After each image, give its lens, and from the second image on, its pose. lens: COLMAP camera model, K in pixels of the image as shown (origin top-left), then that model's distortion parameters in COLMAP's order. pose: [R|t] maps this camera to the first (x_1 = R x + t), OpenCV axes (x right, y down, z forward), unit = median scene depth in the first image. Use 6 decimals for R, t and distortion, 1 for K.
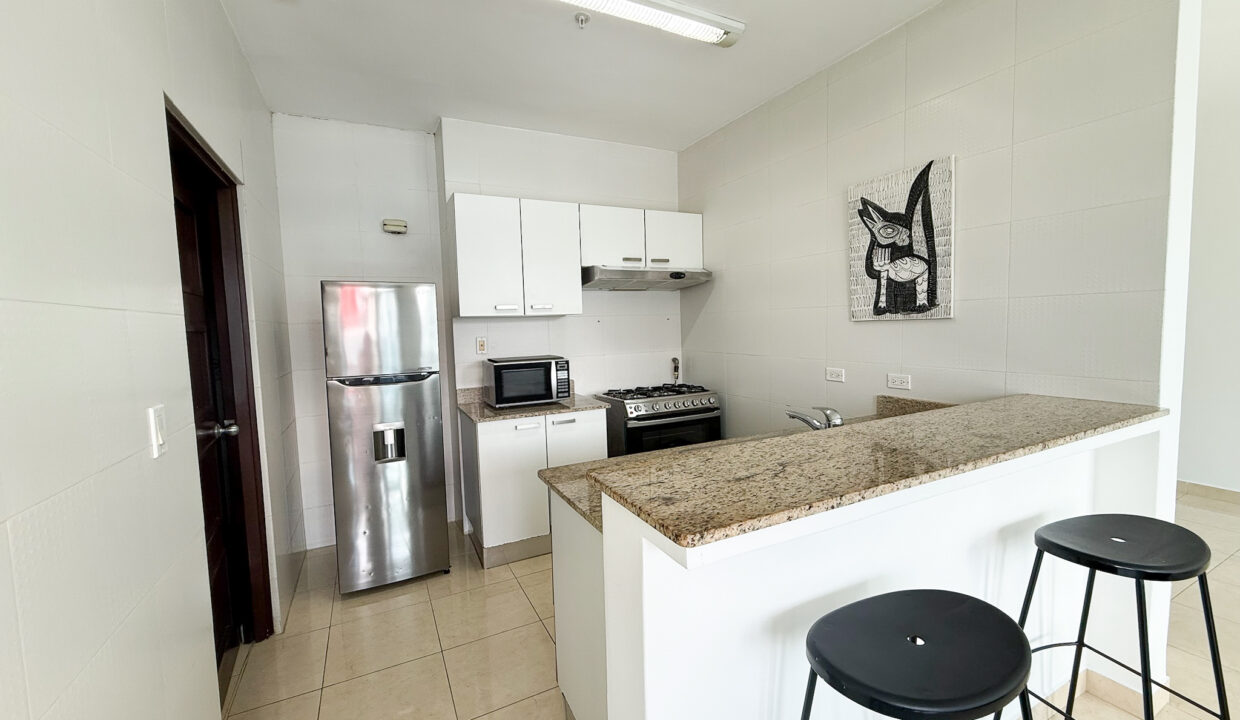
lens RADIAL K [[491.7, 0, 620.0], [0, 491.7, 360.0], [0, 0, 1]] dist [-0.000023, 0.000212]
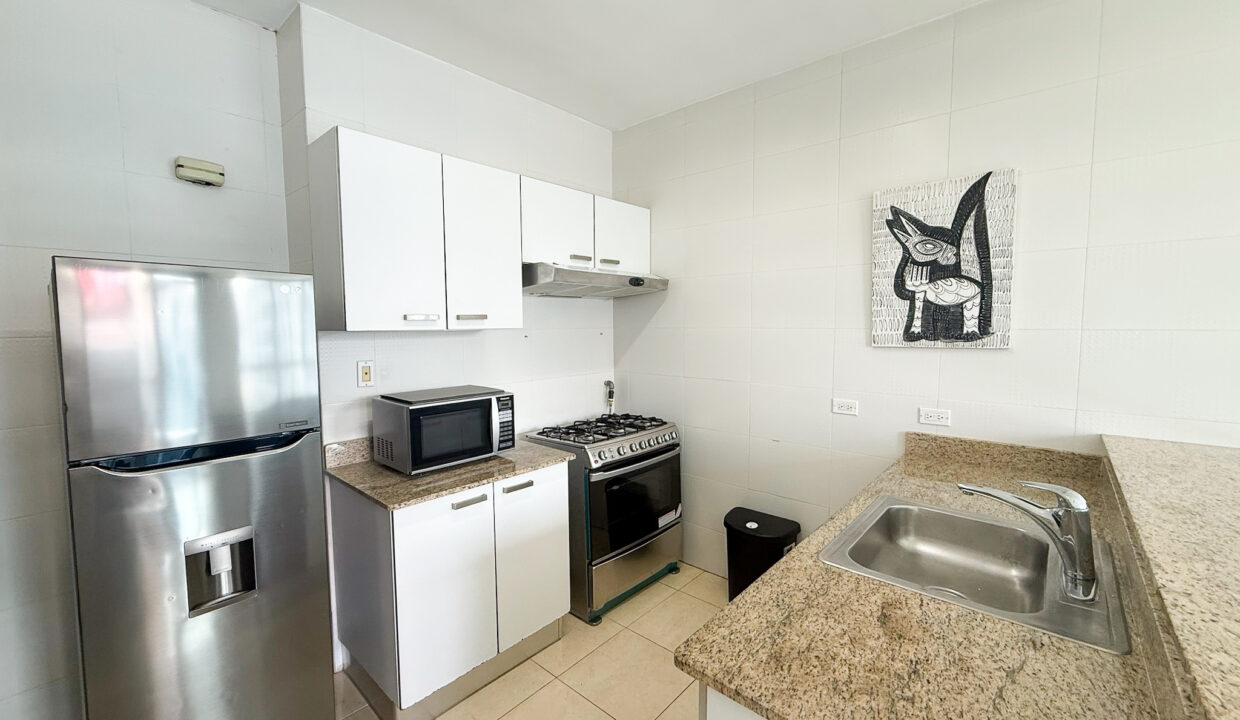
lens RADIAL K [[491.7, 0, 620.0], [0, 491.7, 360.0], [0, 0, 1]] dist [-0.000023, 0.000212]
pose [[0.930260, -0.003859, 0.366881, -0.237881], [0.006392, 0.999963, -0.005690, -0.047601], [-0.366846, 0.007638, 0.930250, 0.314385]]
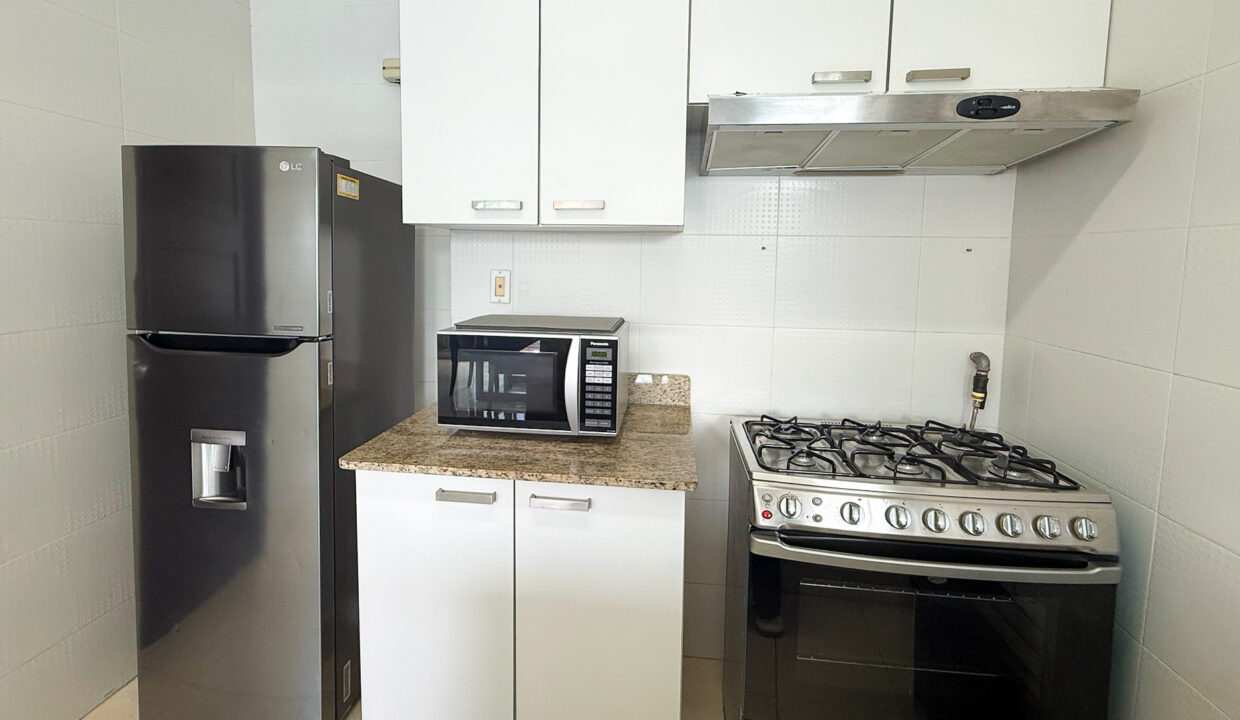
lens RADIAL K [[532.6, 0, 618.2], [0, 532.6, 306.8], [0, 0, 1]] dist [-0.000488, -0.000019]
pose [[0.833209, 0.091857, -0.545276, 0.137956], [-0.081073, 0.995743, 0.043859, -0.048311], [0.546983, 0.007664, 0.837109, 0.693465]]
